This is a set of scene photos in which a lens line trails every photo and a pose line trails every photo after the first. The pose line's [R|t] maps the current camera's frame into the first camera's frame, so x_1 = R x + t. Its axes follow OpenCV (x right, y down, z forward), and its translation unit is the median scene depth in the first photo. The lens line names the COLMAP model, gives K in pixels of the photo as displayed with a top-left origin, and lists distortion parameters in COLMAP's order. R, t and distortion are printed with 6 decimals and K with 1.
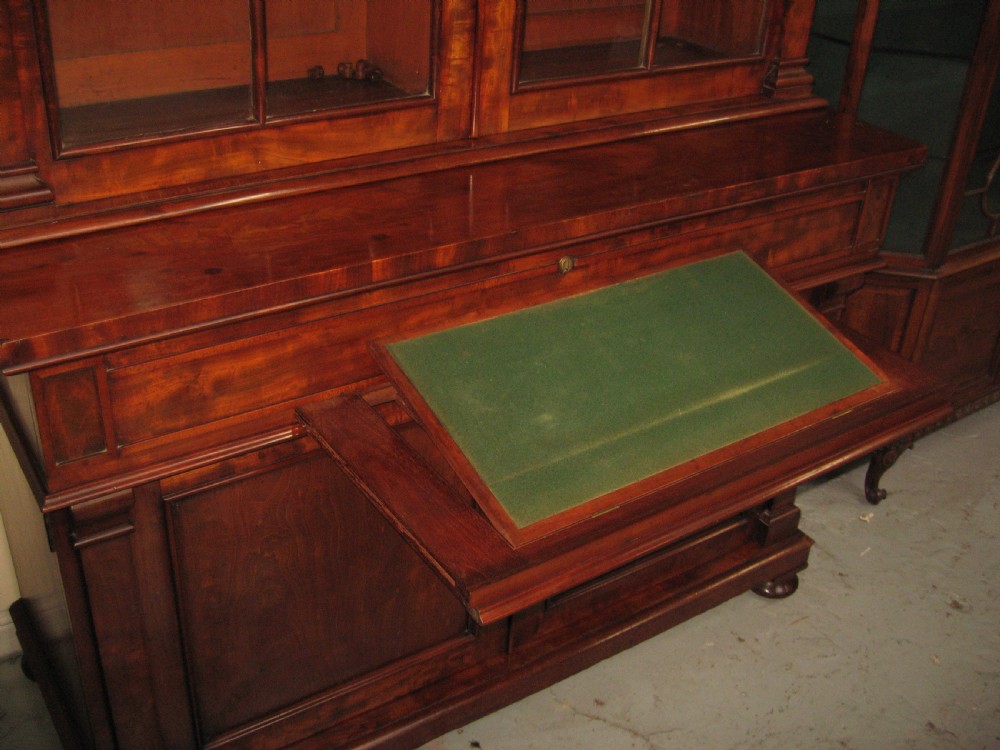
lens RADIAL K [[1090.0, 0, 493.9], [0, 1090.0, 382.3], [0, 0, 1]] dist [-0.103568, 0.000000]
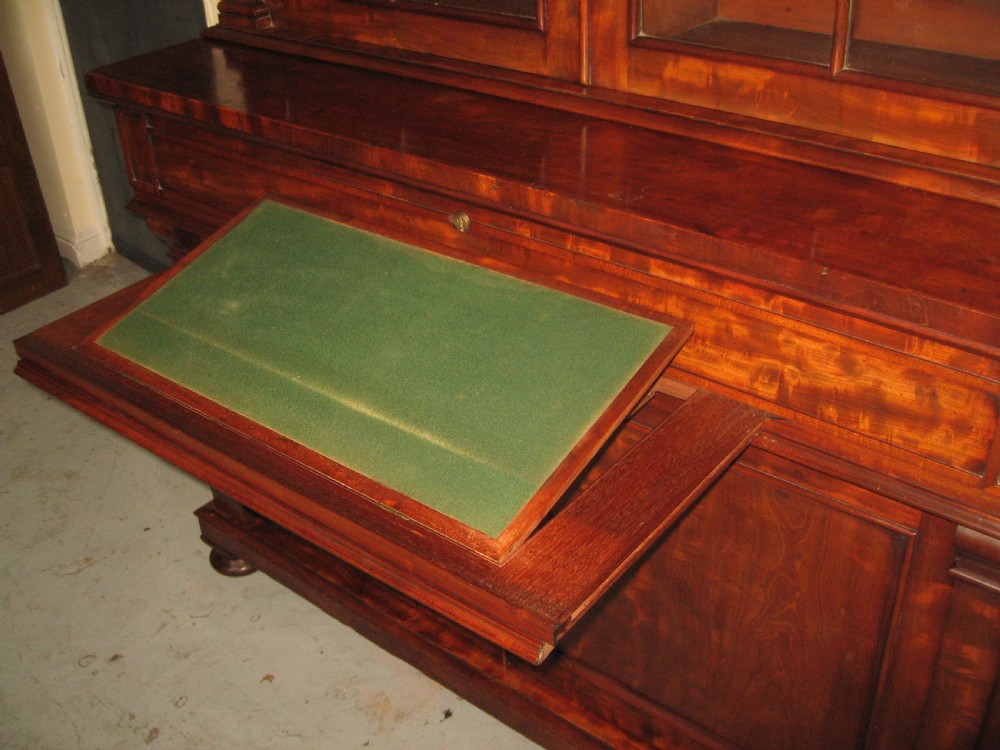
lens RADIAL K [[1090.0, 0, 495.9], [0, 1090.0, 370.9], [0, 0, 1]] dist [-0.103568, 0.000000]
pose [[0.293426, 0.438748, -0.849353, 0.775456], [-0.446434, 0.848522, 0.284089, -0.240221], [0.845339, 0.295822, 0.444851, 0.612299]]
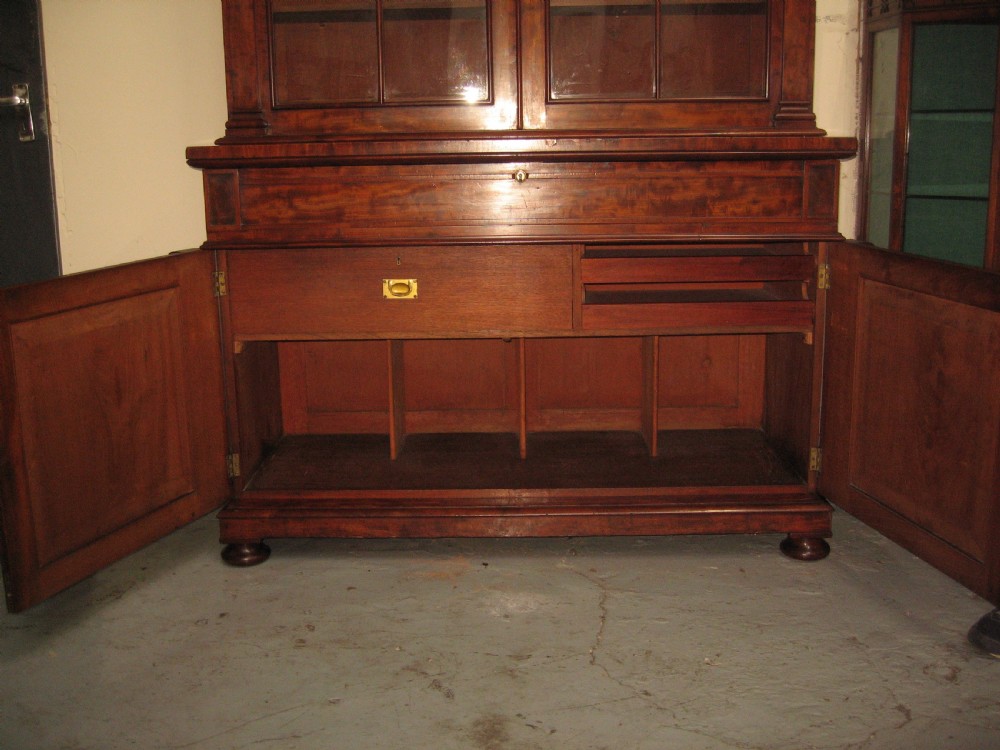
lens RADIAL K [[1090.0, 0, 498.1], [0, 1090.0, 375.7], [0, 0, 1]] dist [-0.103568, 0.000000]
pose [[0.824334, 0.052703, -0.563644, 0.873840], [-0.235926, 0.937055, -0.257425, 0.537035], [0.514599, 0.345183, 0.784880, -0.164422]]
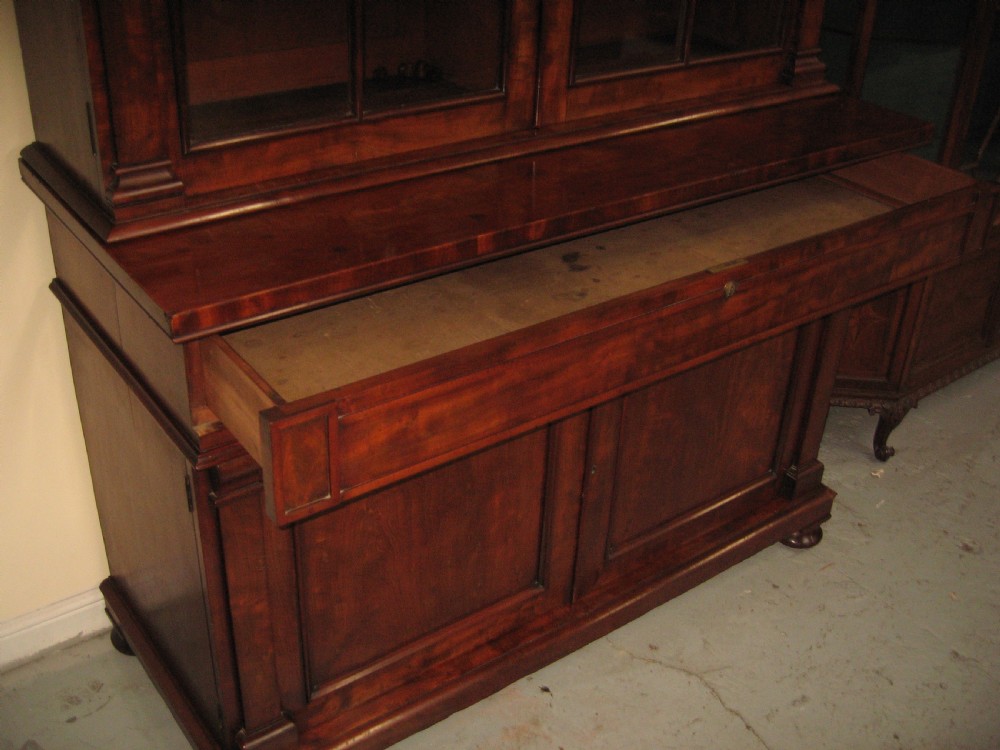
lens RADIAL K [[1090.0, 0, 495.8], [0, 1090.0, 380.7], [0, 0, 1]] dist [-0.103568, 0.000000]
pose [[0.998526, -0.040880, 0.035707, -0.107982], [0.041035, 0.999151, -0.003614, 0.033033], [-0.035529, 0.005074, 0.999356, -0.096860]]
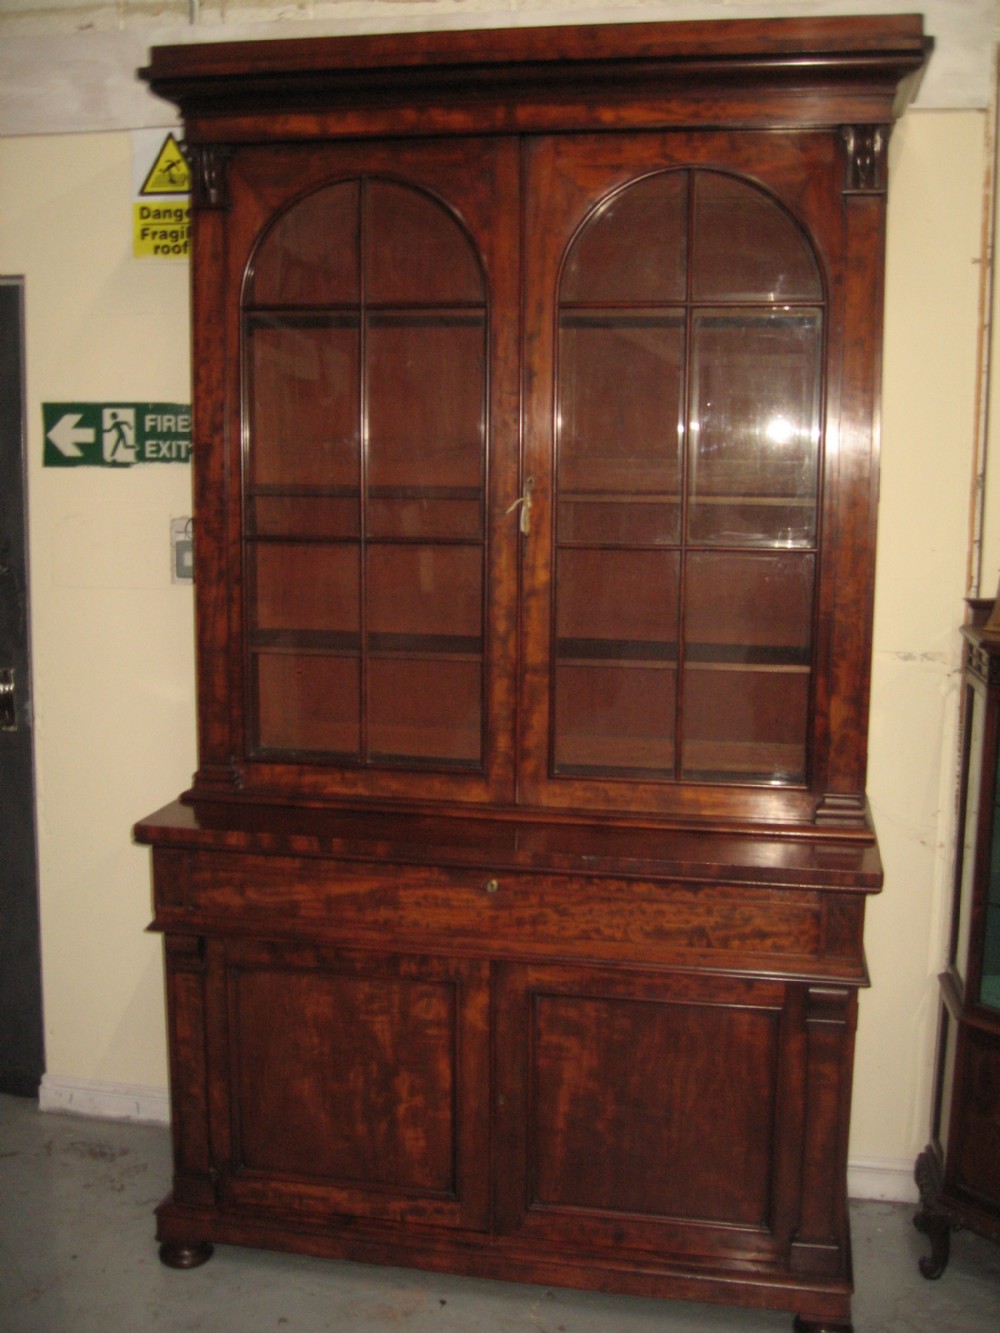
lens RADIAL K [[1452.9, 0, 501.9], [0, 1452.9, 660.2], [0, 0, 1]] dist [-0.103568, 0.000000]
pose [[0.710274, 0.052527, -0.701963, 1.257162], [-0.337805, 0.900318, -0.274435, 0.127570], [0.617575, 0.432050, 0.657216, -0.327634]]
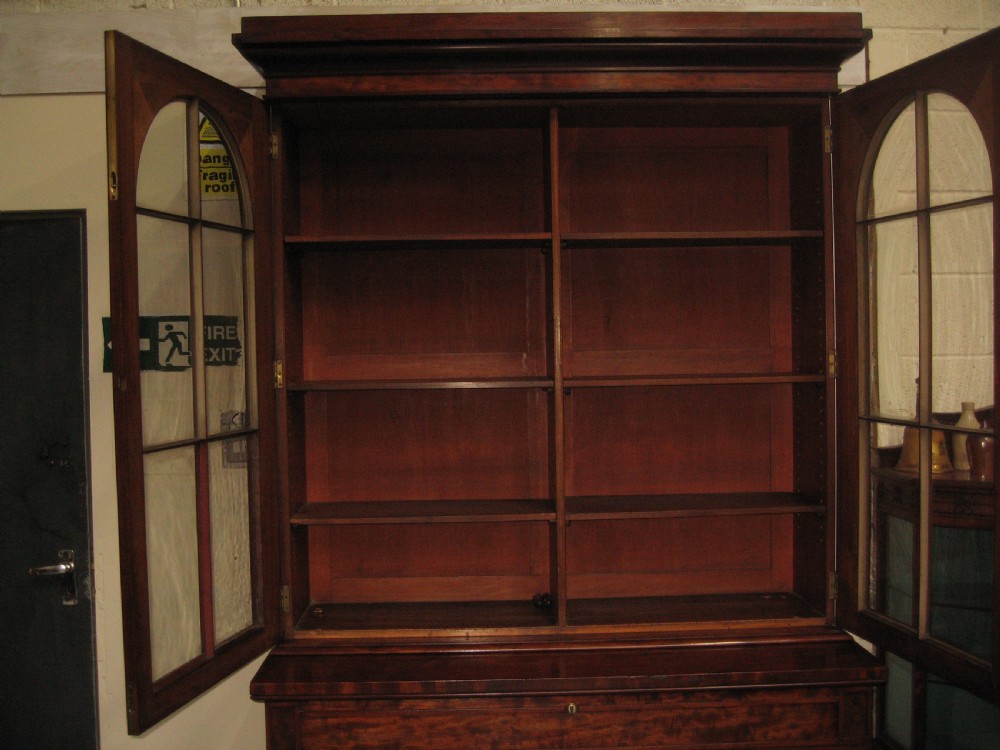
lens RADIAL K [[1090.0, 0, 482.1], [0, 1090.0, 378.1], [0, 0, 1]] dist [-0.103568, 0.000000]
pose [[0.839145, -0.058683, -0.540733, 0.802615], [-0.222206, 0.870426, -0.439297, 0.192171], [0.496447, 0.488789, 0.717374, -0.473714]]
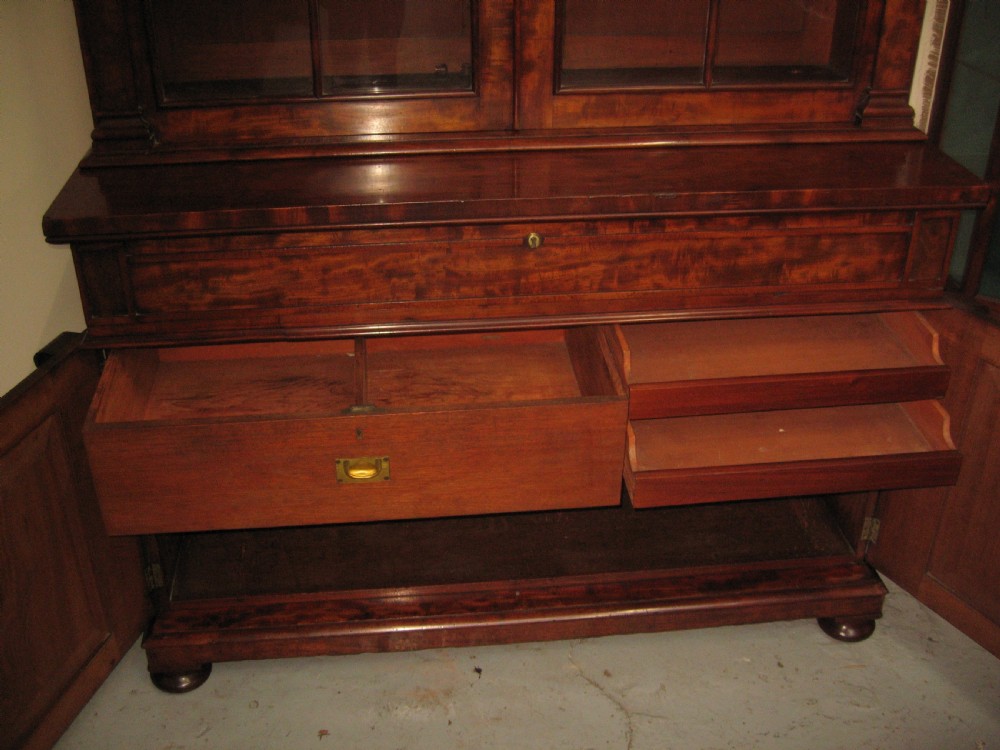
lens RADIAL K [[1090.0, 0, 496.1], [0, 1090.0, 376.8], [0, 0, 1]] dist [-0.103568, 0.000000]
pose [[0.885451, 0.179502, -0.428667, 0.496834], [-0.195119, 0.980750, 0.007648, 0.028472], [0.421788, 0.076869, 0.903430, -0.036851]]
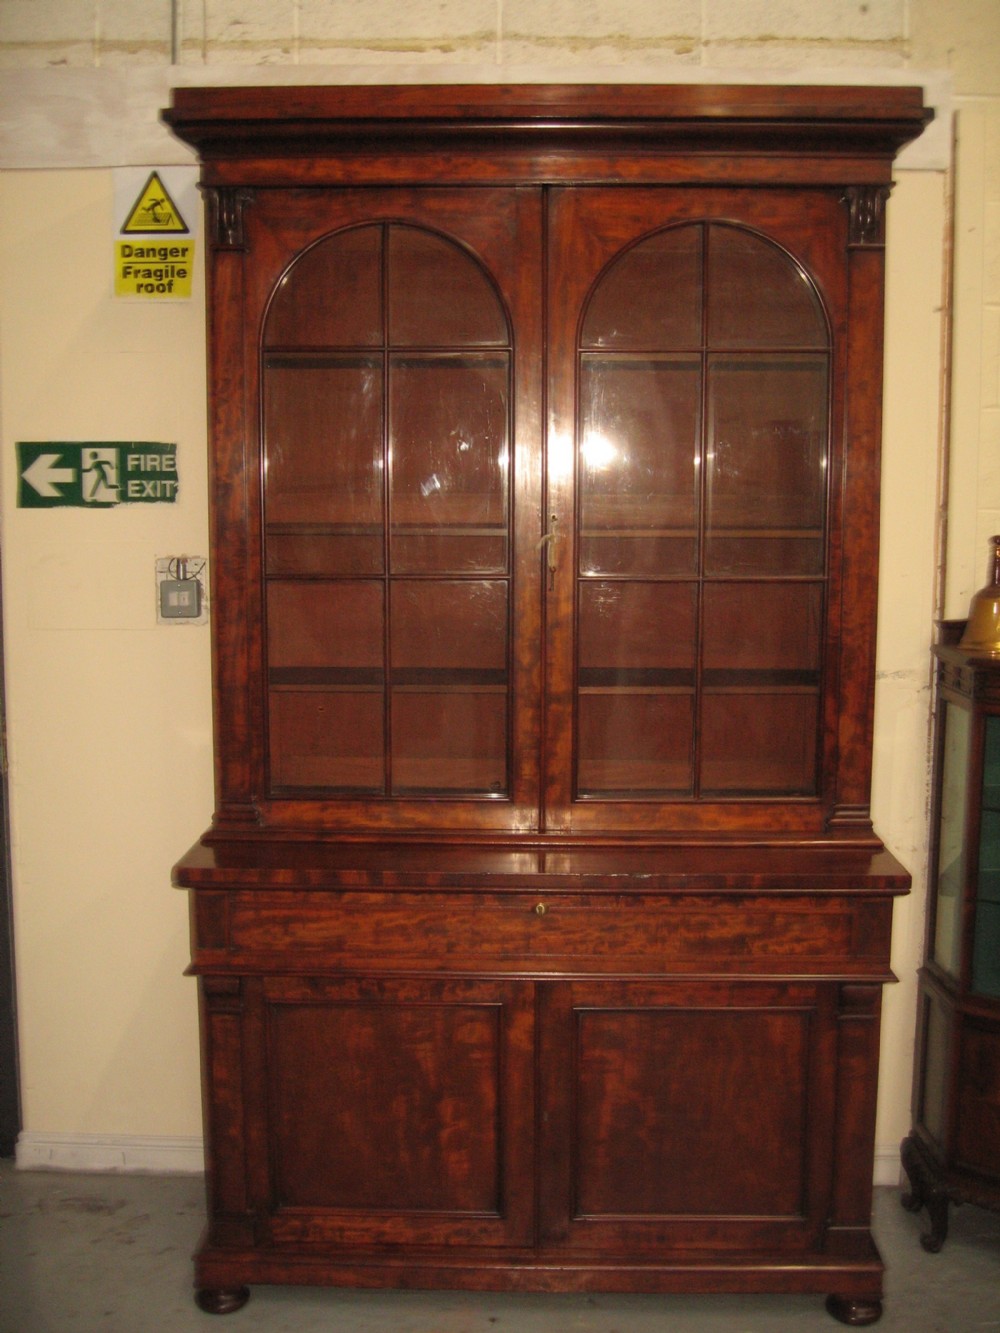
lens RADIAL K [[1452.9, 0, 505.2], [0, 1452.9, 661.0], [0, 0, 1]] dist [-0.103568, 0.000000]
pose [[0.816827, 0.017122, -0.576628, 1.041530], [-0.259833, 0.903348, -0.341246, 0.243770], [0.515053, 0.428566, 0.742328, -0.561022]]
